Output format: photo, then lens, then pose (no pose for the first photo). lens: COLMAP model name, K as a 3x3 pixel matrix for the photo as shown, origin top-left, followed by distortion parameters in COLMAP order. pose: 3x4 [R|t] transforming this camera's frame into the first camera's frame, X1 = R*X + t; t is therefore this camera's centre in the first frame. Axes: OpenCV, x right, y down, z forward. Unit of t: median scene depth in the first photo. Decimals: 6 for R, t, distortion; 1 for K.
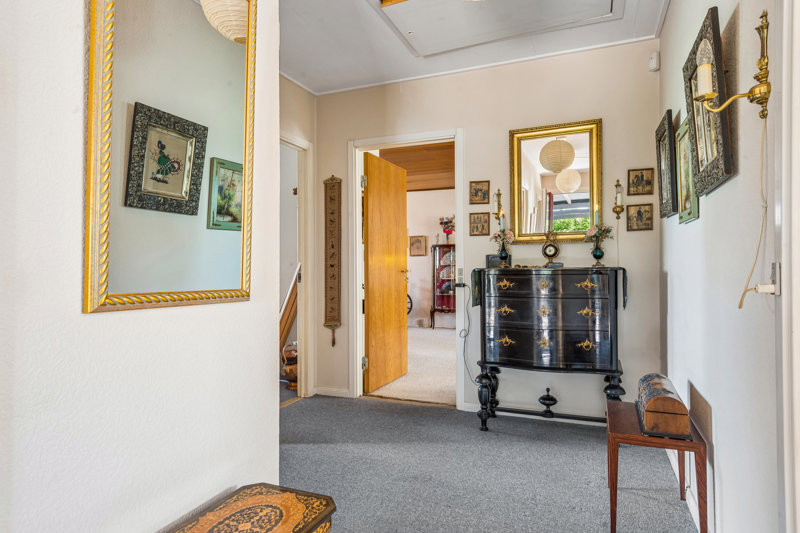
lens RADIAL K [[491.5, 0, 400.0], [0, 491.5, 266.5], [0, 0, 1]] dist [0.001418, 0.000504]
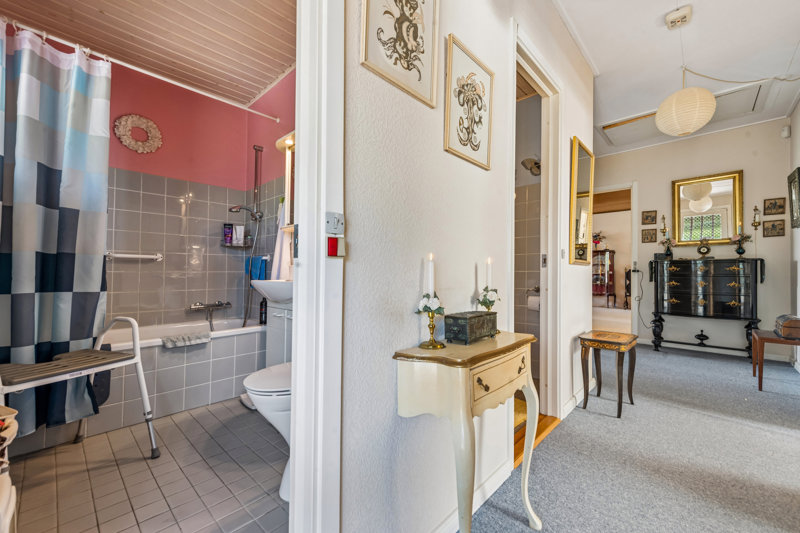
lens RADIAL K [[327.7, 0, 400.0], [0, 327.7, 266.5], [0, 0, 1]] dist [-0.001923, -0.000444]
pose [[0.927550, 0.002846, -0.373687, -0.251901], [-0.005013, 0.999976, -0.004827, 0.036839], [0.373665, 0.006350, 0.927542, -0.456810]]
